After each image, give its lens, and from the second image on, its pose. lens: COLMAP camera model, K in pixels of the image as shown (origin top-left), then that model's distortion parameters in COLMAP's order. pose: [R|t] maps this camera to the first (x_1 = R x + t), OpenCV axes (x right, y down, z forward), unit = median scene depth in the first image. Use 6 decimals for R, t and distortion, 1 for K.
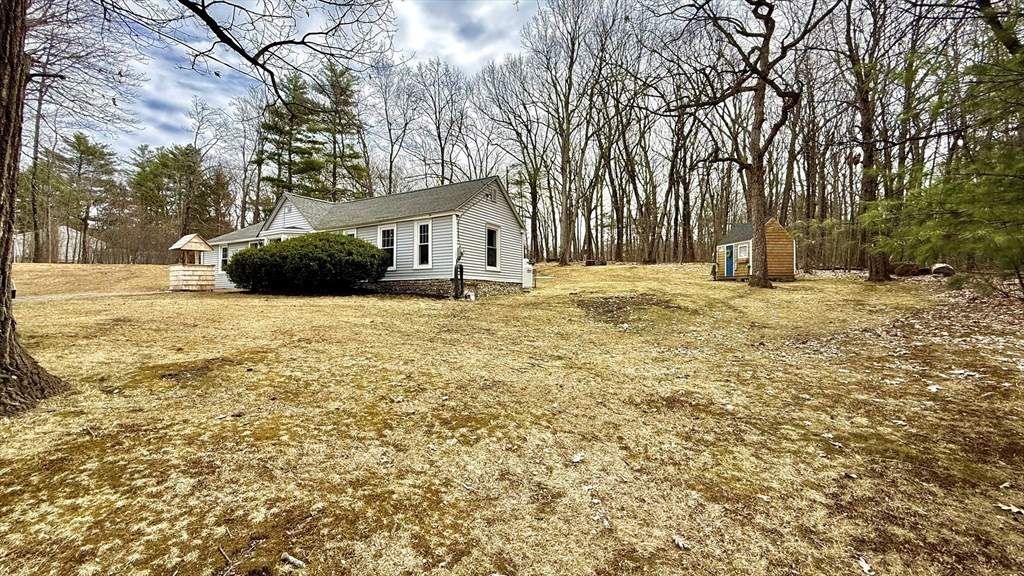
lens RADIAL K [[406.3, 0, 511.9], [0, 406.3, 286.1], [0, 0, 1]] dist [-0.001883, -0.000191]
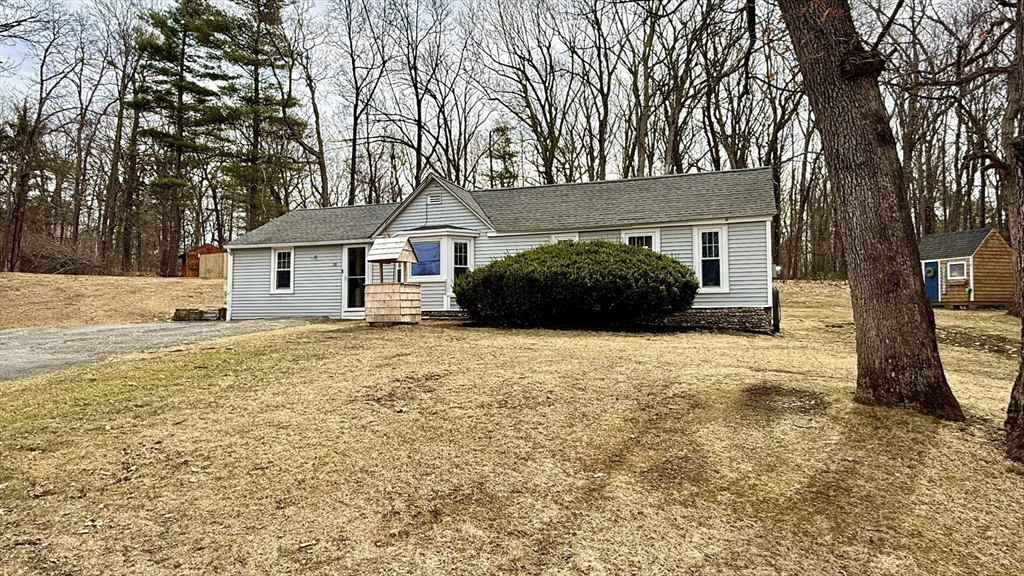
lens RADIAL K [[634.3, 0, 516.9], [0, 634.3, 277.9], [0, 0, 1]] dist [-0.008221, 0.006824]
pose [[0.983814, 0.014284, 0.178624, -0.601202], [-0.005216, 0.998678, -0.051133, -0.007980], [-0.179118, 0.049374, 0.982588, -0.033991]]
